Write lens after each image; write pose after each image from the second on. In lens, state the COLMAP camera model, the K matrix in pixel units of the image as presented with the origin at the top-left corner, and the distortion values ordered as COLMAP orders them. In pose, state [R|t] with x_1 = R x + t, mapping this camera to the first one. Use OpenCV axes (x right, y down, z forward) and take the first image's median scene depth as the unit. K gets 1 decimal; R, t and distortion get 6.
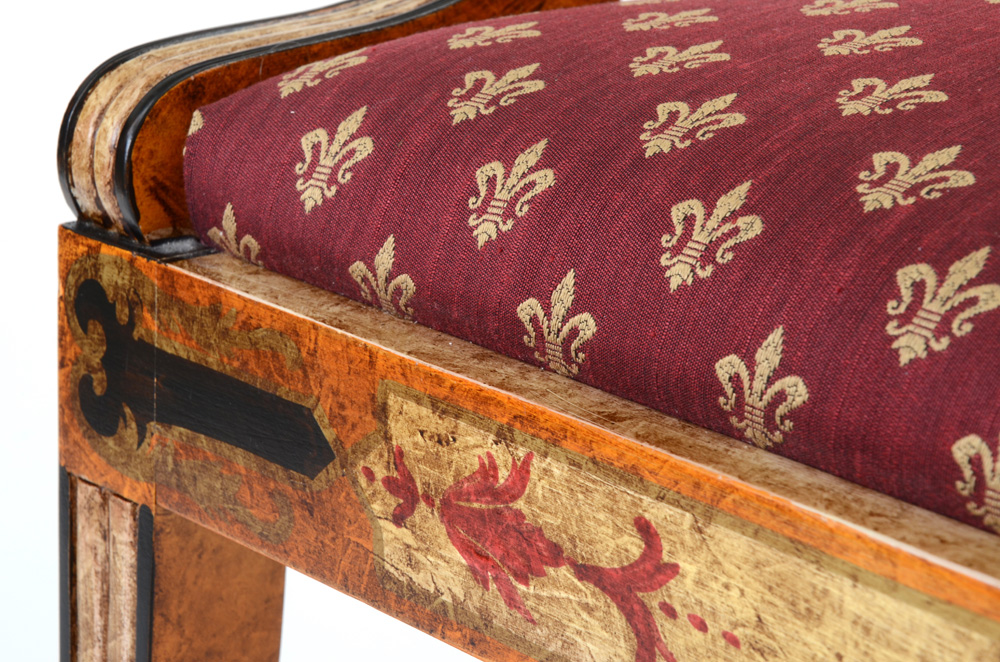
lens RADIAL K [[2546.5, 0, 498.7], [0, 2546.5, 332.7], [0, 0, 1]] dist [0.477958, 0.000000]
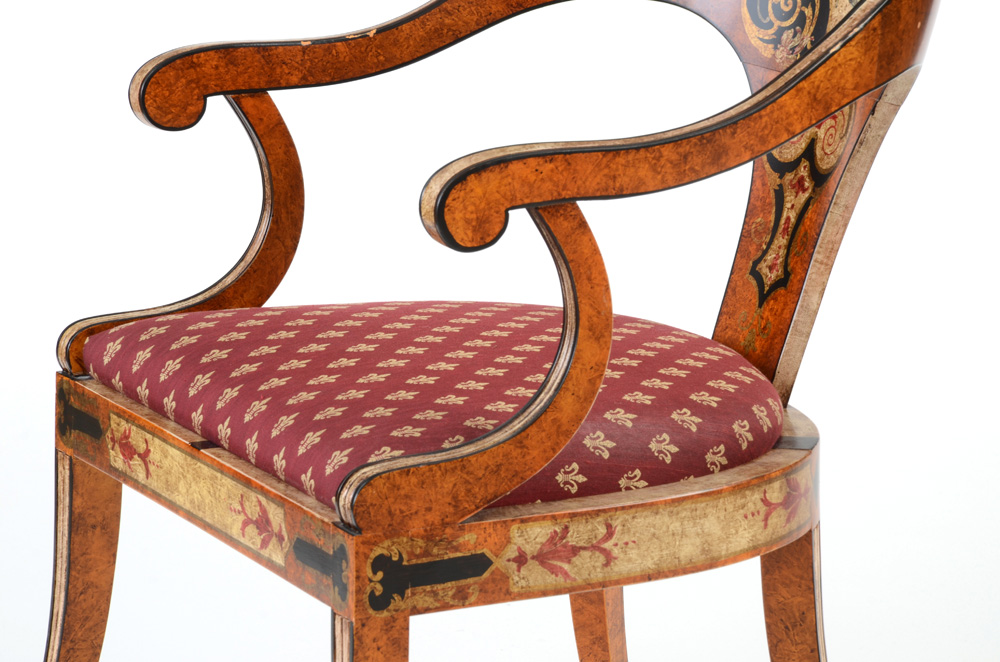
lens RADIAL K [[4333.3, 0, 499.2], [0, 4333.3, 333.8], [0, 0, 1]] dist [1.595960, 0.000000]
pose [[0.953157, 0.035304, -0.300410, 2.292299], [-0.069867, 0.992005, -0.105098, 0.515034], [0.294298, 0.121163, 0.948002, -4.647175]]
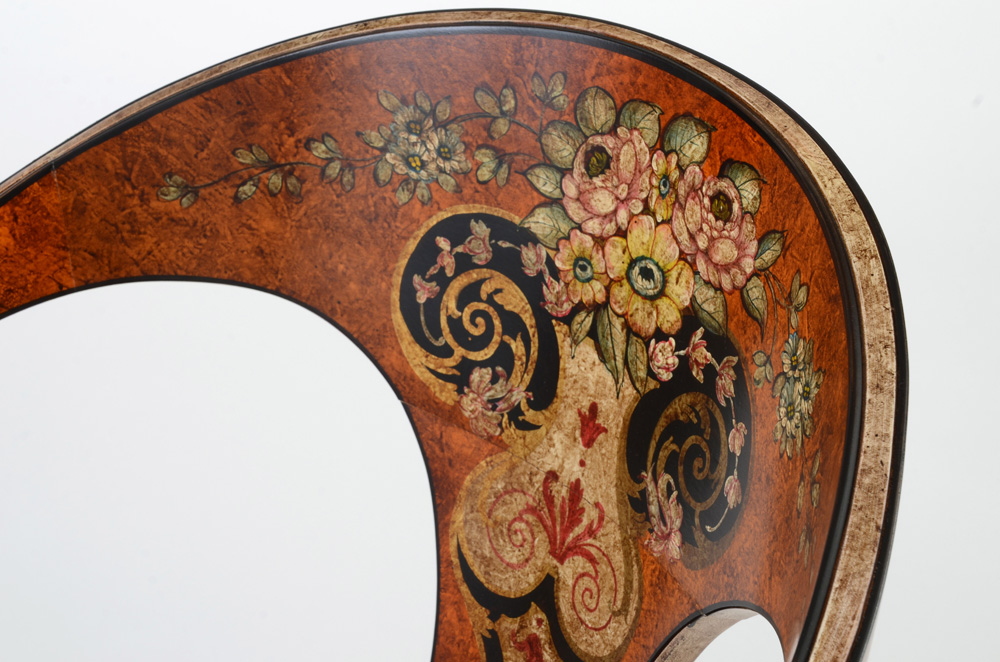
lens RADIAL K [[2250.8, 0, 500.7], [0, 2250.8, 332.2], [0, 0, 1]] dist [0.393634, 0.000000]
pose [[0.995665, 0.008493, -0.092620, 0.990236], [0.009198, 0.981950, 0.188918, -0.972681], [0.092553, -0.188951, 0.977615, -0.514066]]
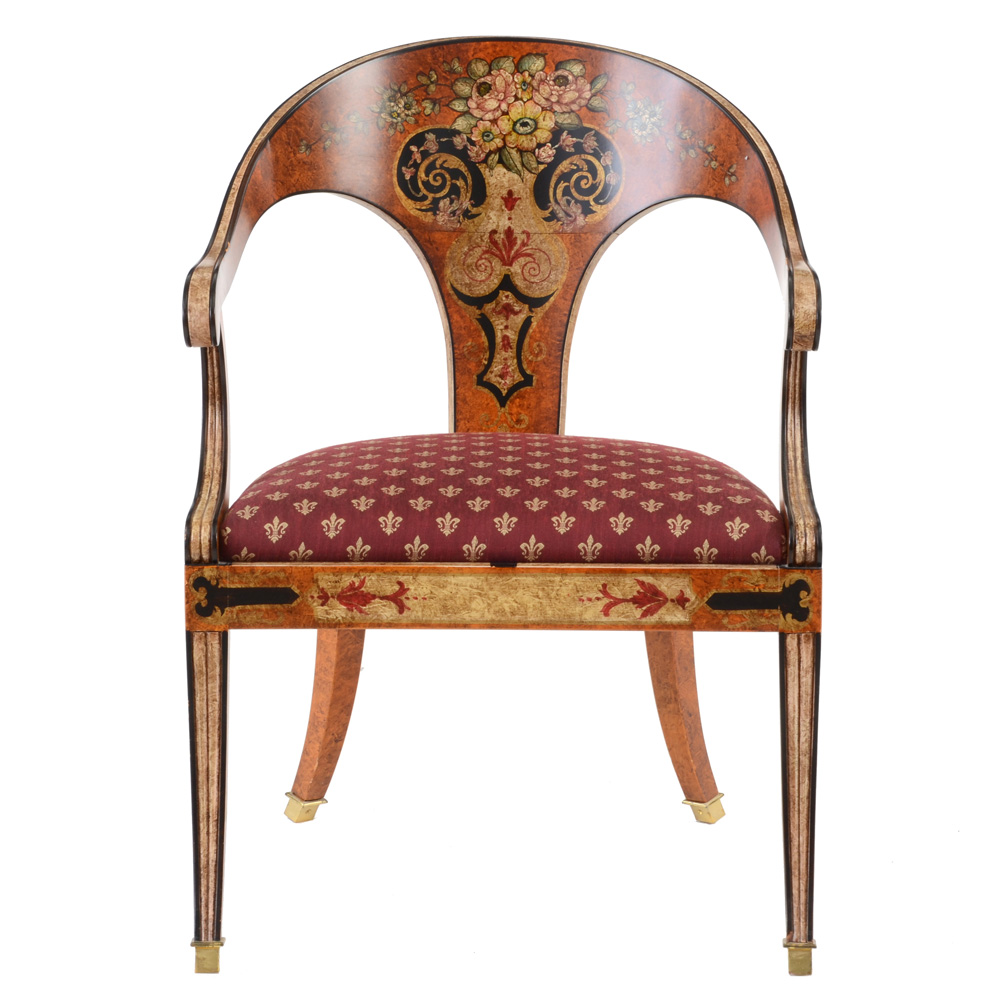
lens RADIAL K [[4550.3, 0, 501.6], [0, 4550.3, 500.7], [0, 0, 1]] dist [0.708459, 0.000000]
pose [[0.685031, -0.168674, 0.708718, -5.181993], [0.240292, 0.970700, -0.001235, -0.015650], [-0.687744, 0.171145, 0.705491, -4.609727]]
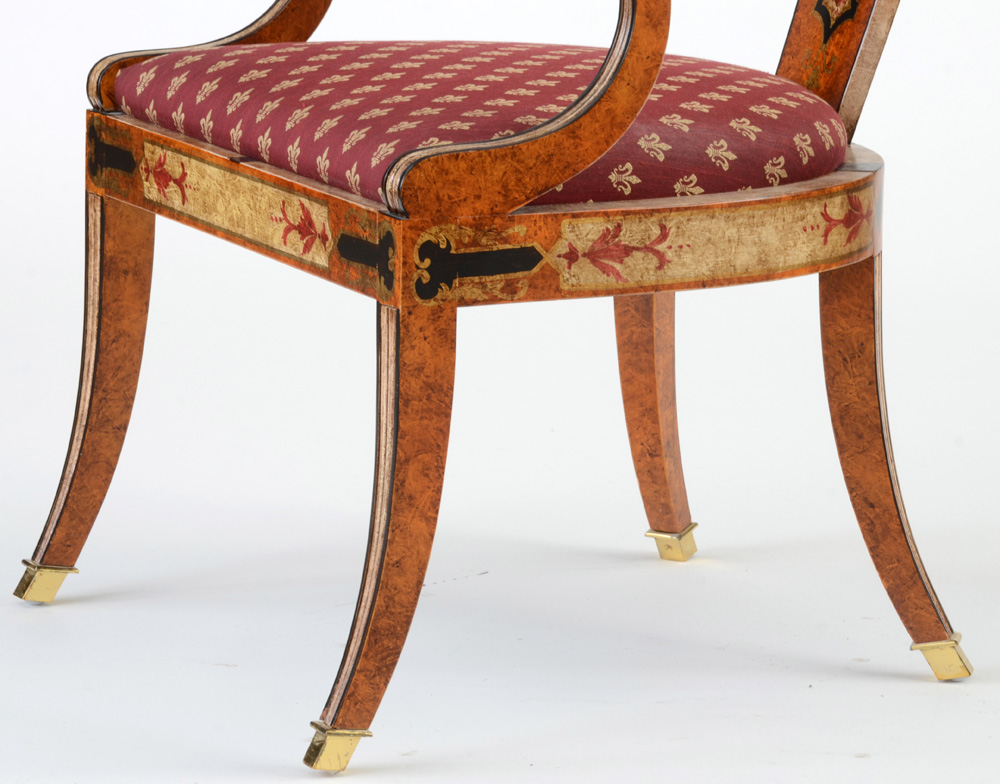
lens RADIAL K [[5005.2, 0, 500.3], [0, 5005.2, 395.5], [0, 0, 1]] dist [1.615746, 0.000000]
pose [[0.951039, 0.040470, -0.306408, 2.483629], [-0.082023, 0.988890, -0.123975, 1.151336], [0.297987, 0.143037, 0.943792, -5.195204]]
